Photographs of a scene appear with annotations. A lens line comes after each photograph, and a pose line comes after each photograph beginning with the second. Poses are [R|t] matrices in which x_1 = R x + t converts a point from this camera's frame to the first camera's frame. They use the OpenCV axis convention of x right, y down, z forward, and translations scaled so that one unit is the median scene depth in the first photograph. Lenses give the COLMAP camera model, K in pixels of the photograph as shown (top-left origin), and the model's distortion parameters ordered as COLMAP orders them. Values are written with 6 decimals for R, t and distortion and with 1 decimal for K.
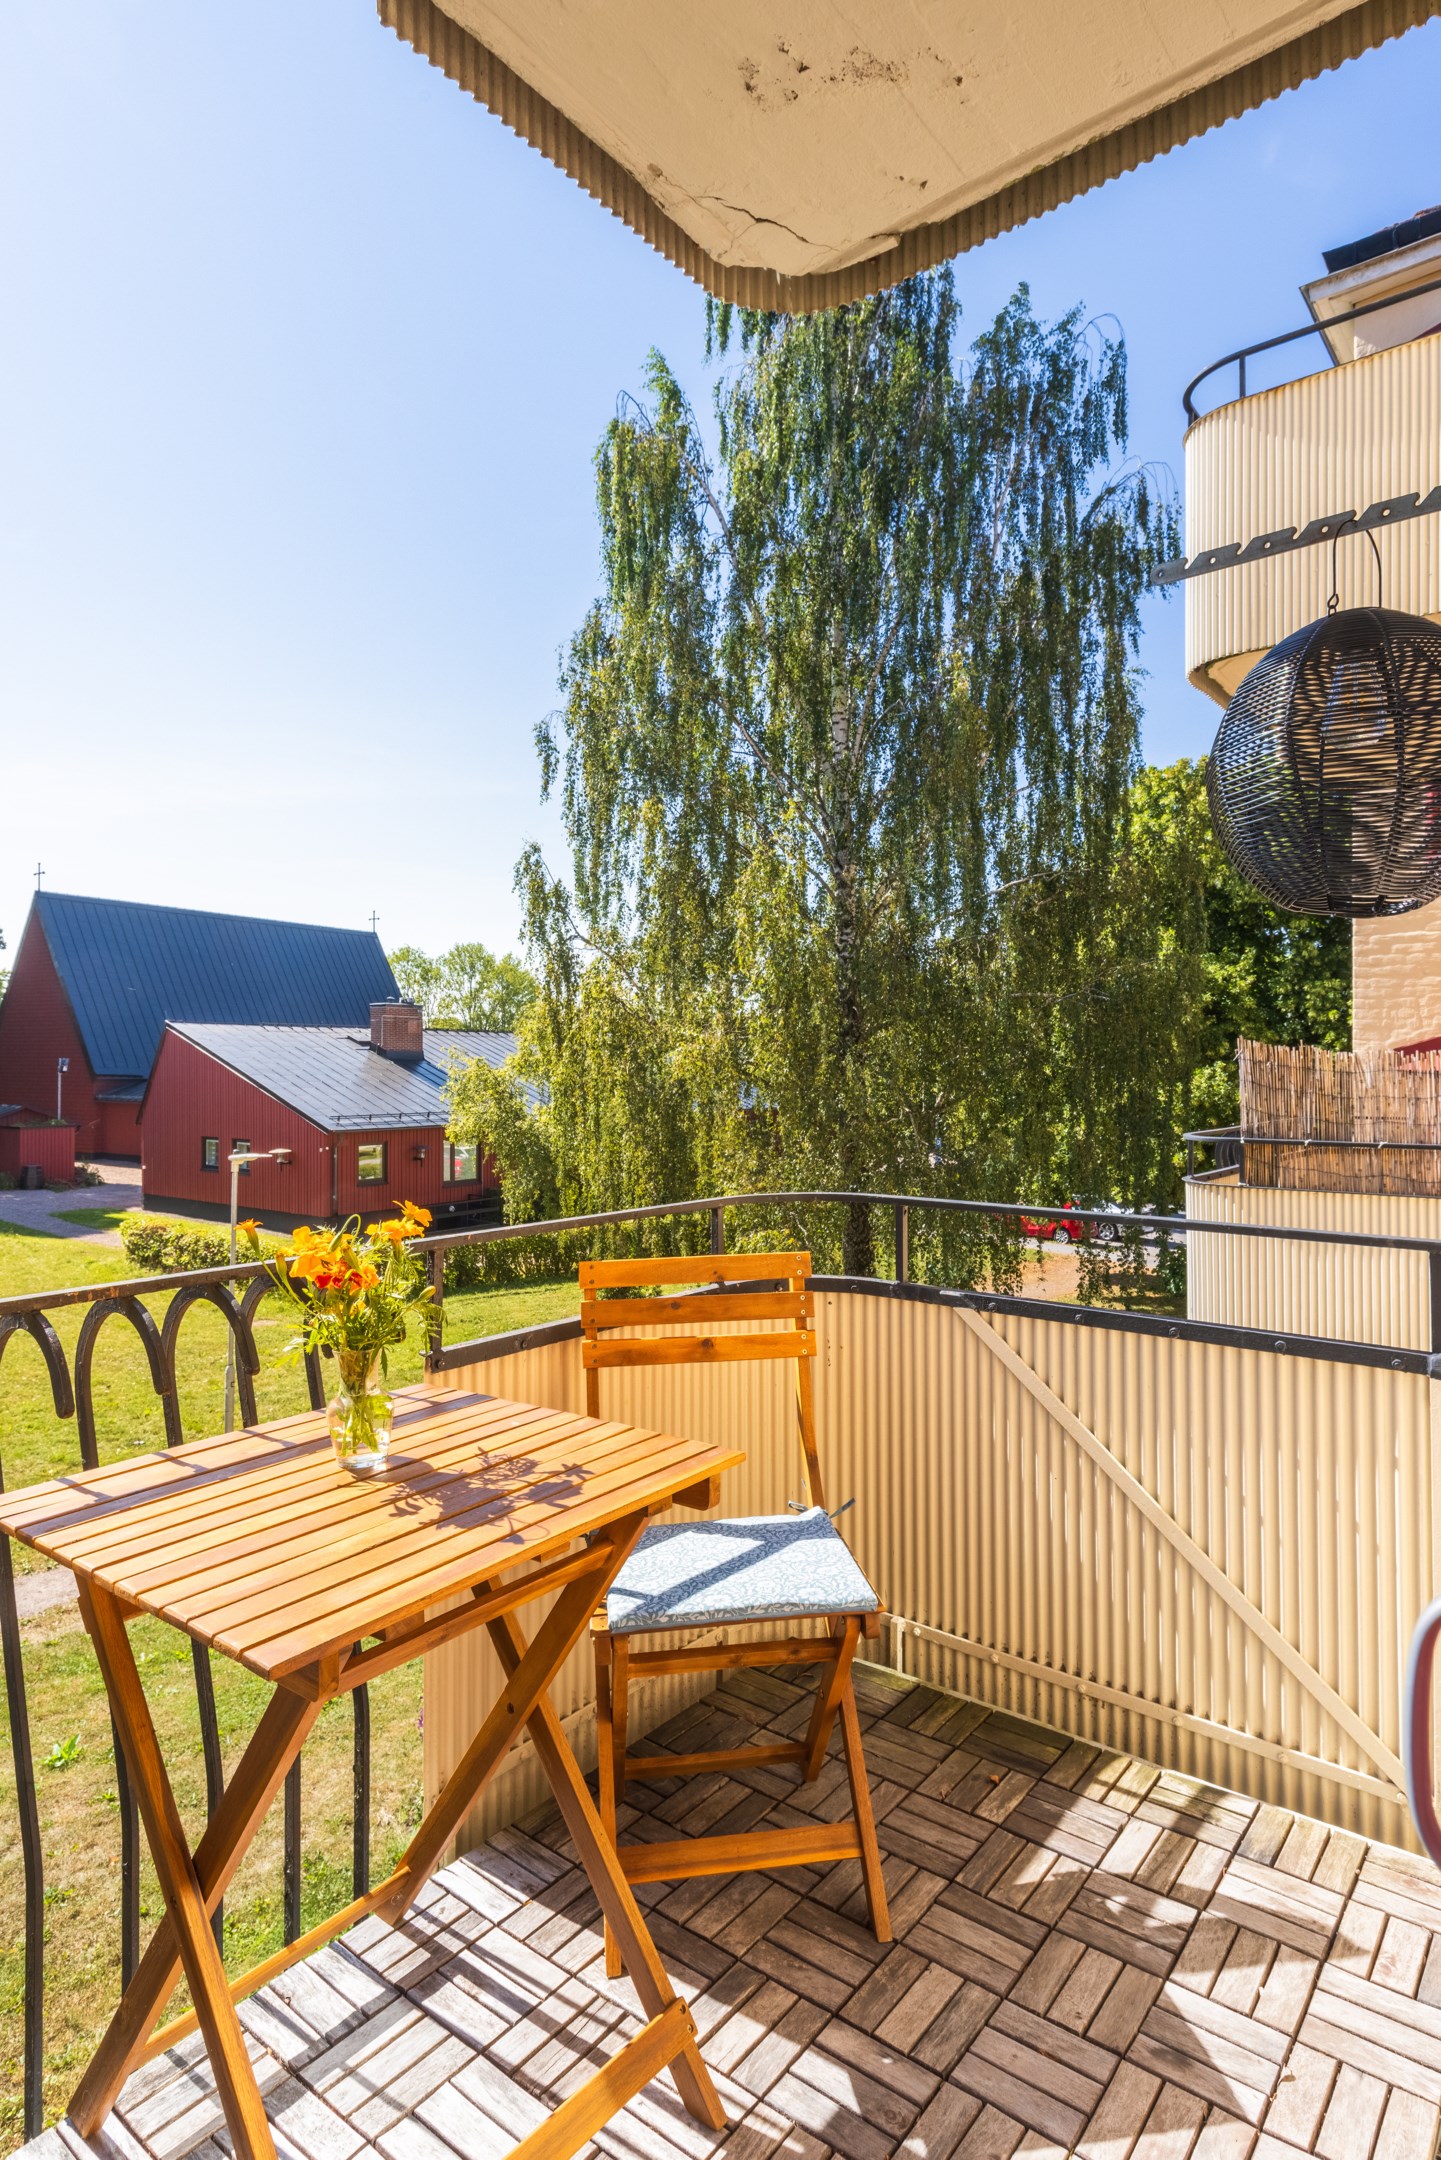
lens RADIAL K [[1161.9, 0, 729.7], [0, 1161.9, 1061.0], [0, 0, 1]] dist [-0.000438, 0.000713]
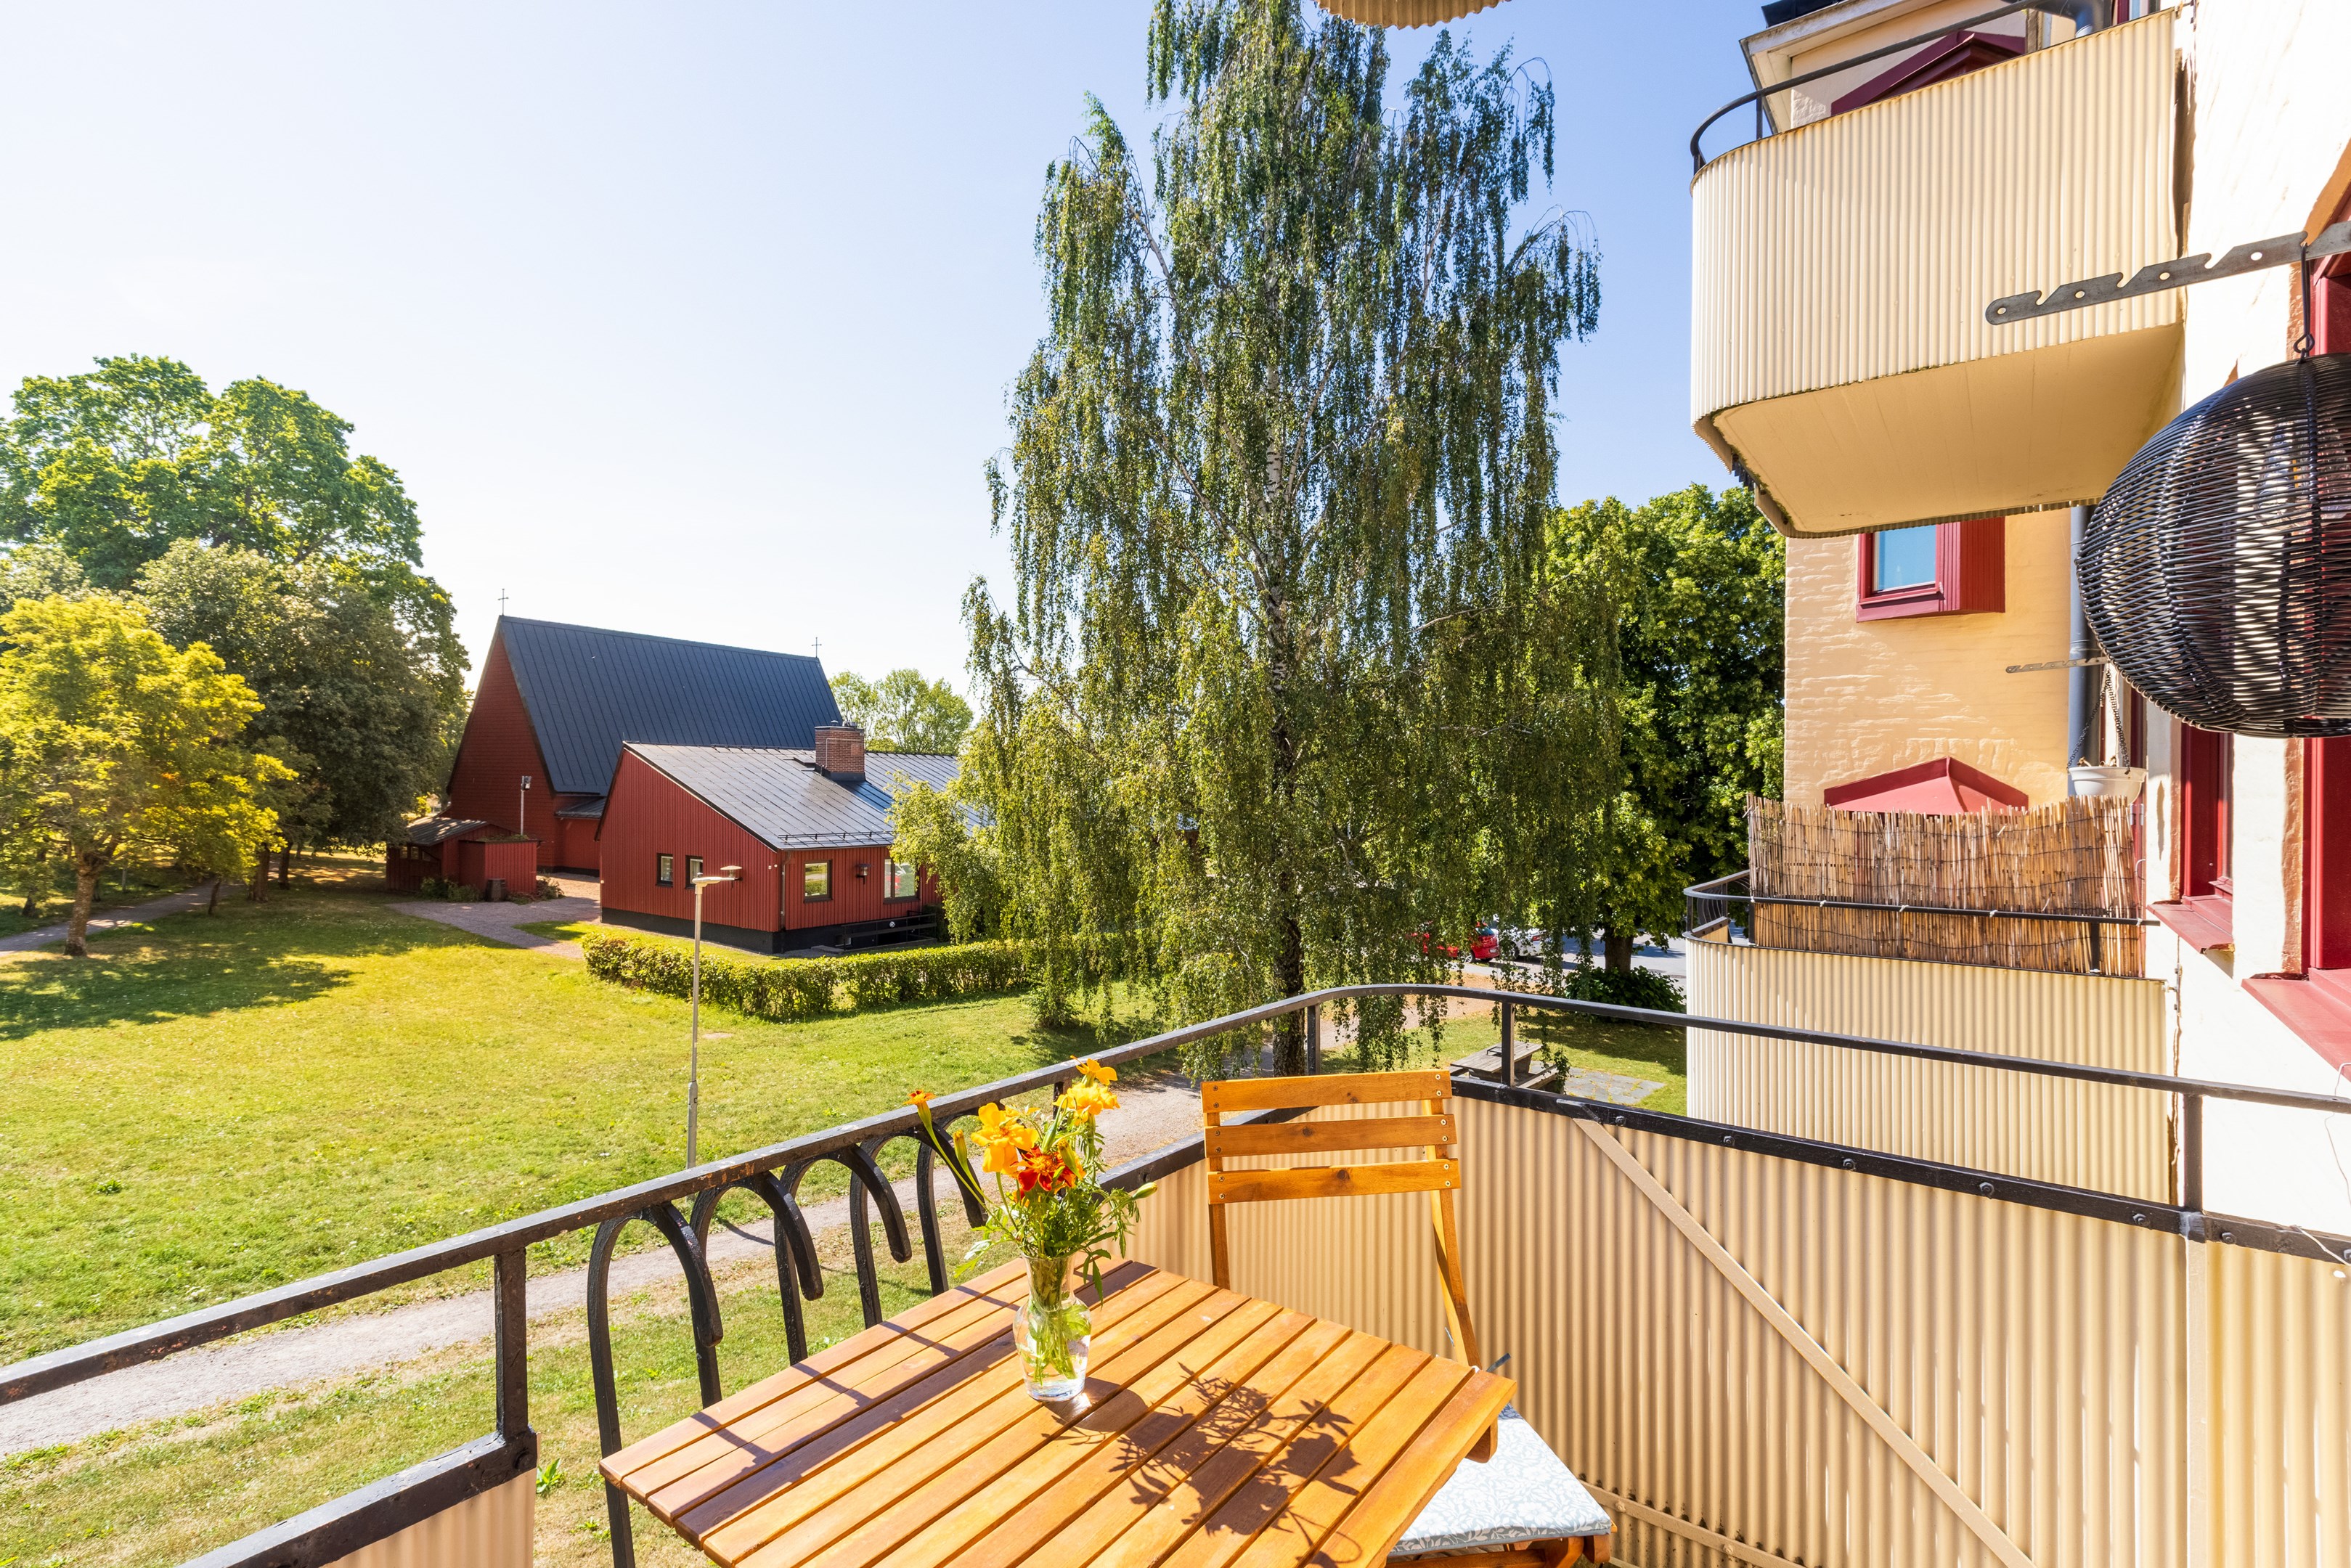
lens RADIAL K [[1131.2, 0, 1170.1], [0, 1131.2, 804.3], [0, 0, 1]] dist [0.002516, -0.000224]
pose [[0.999859, 0.012618, -0.011039, -0.143634], [-0.012531, 0.999890, 0.007943, -0.047524], [0.011138, -0.007804, 0.999908, 0.126320]]
